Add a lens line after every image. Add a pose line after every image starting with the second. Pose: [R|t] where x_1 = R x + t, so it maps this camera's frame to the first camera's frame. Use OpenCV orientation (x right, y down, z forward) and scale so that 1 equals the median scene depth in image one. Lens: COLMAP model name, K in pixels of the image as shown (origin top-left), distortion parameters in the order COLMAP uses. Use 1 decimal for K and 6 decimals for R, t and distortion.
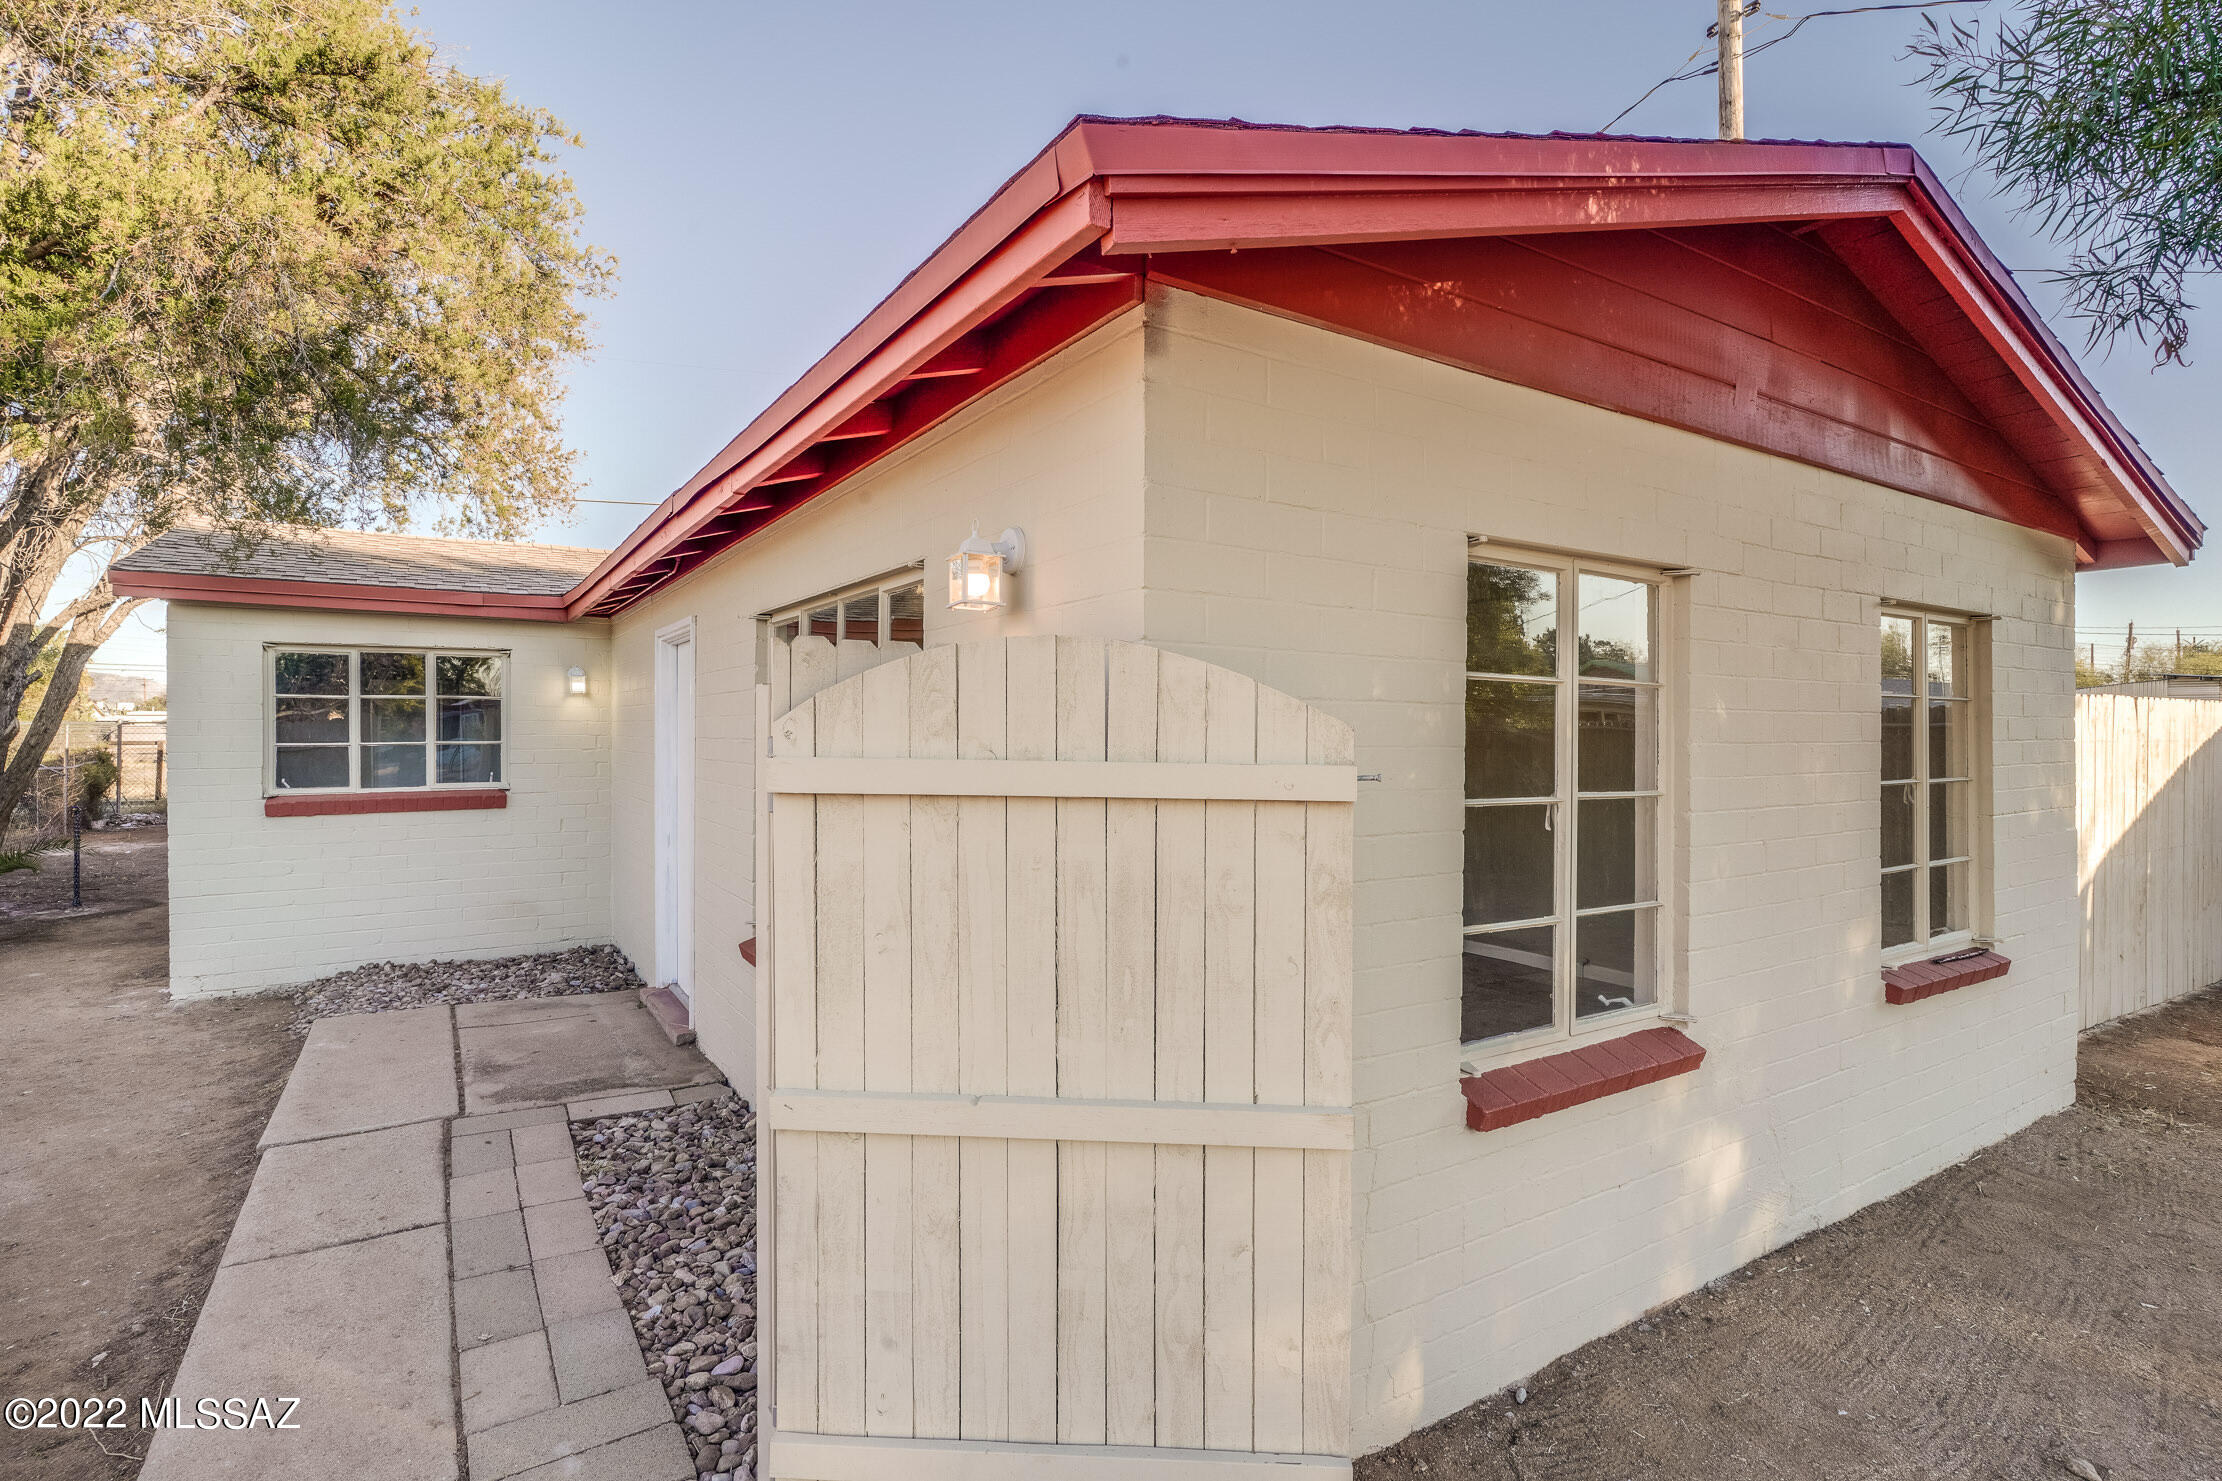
lens RADIAL K [[1108.1, 0, 1111.0], [0, 1108.1, 740.5], [0, 0, 1]] dist [0.002487, 0.000271]
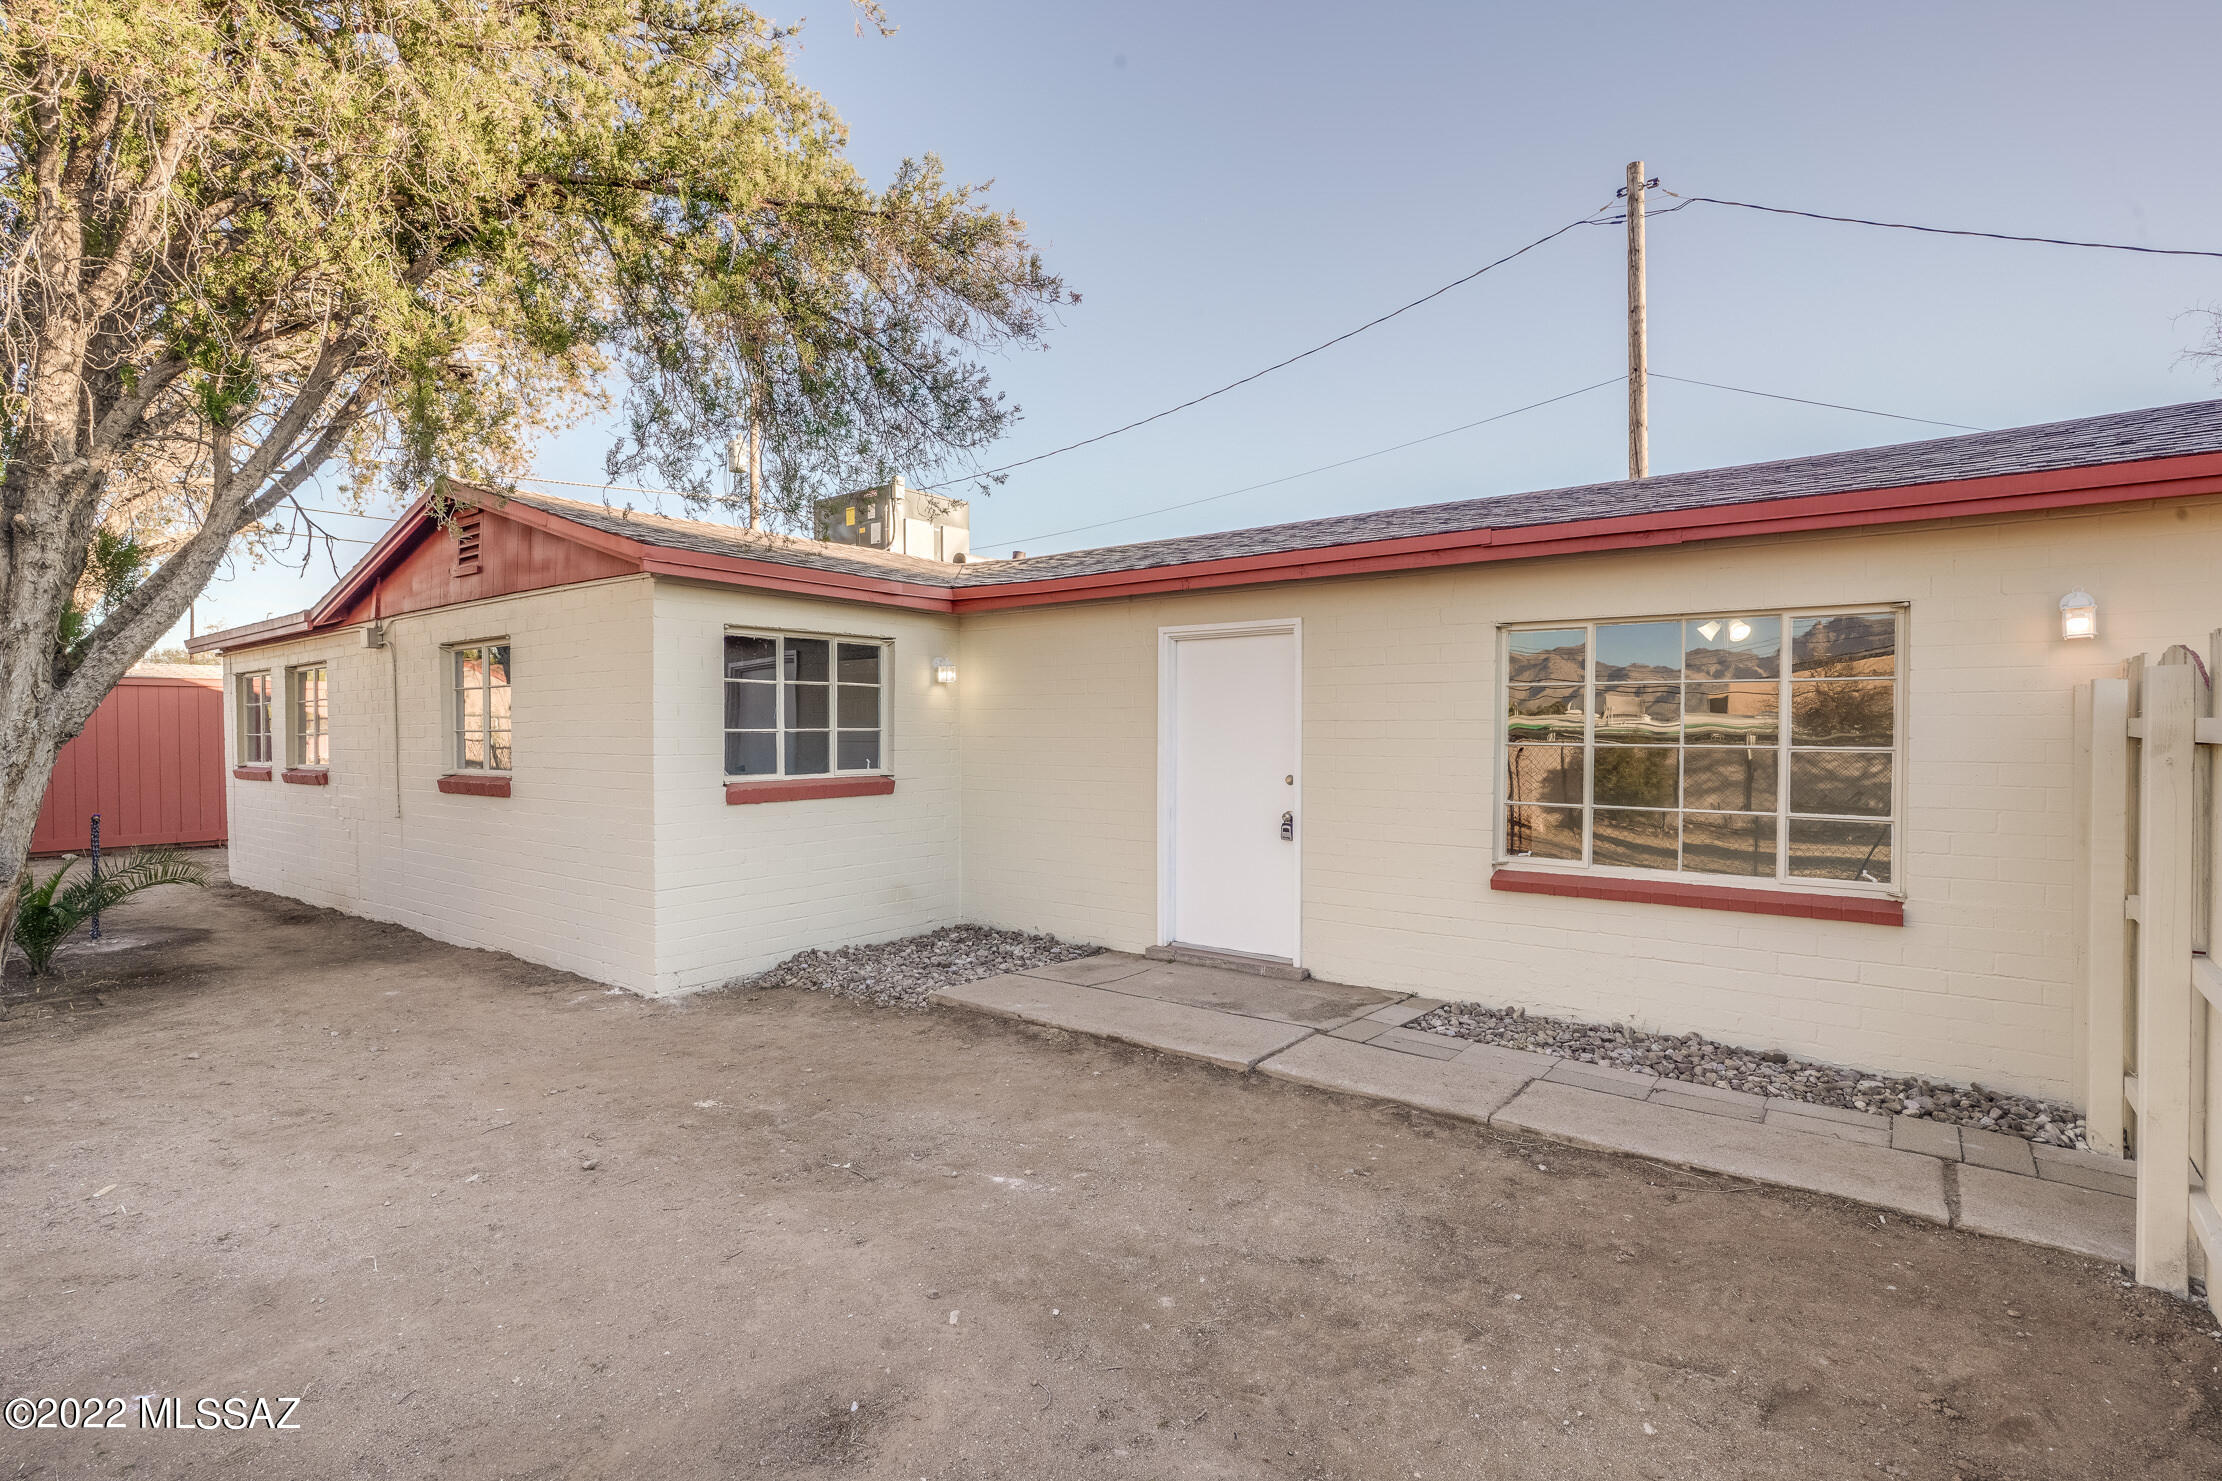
lens RADIAL K [[1125.0, 0, 1111.0], [0, 1125.0, 740.5], [0, 0, 1]] dist [-0.001323, -0.000855]
pose [[0.931310, -0.003711, 0.364208, -0.884144], [0.002104, 0.999986, 0.004810, 0.008882], [-0.364221, -0.003713, 0.931305, -0.046421]]
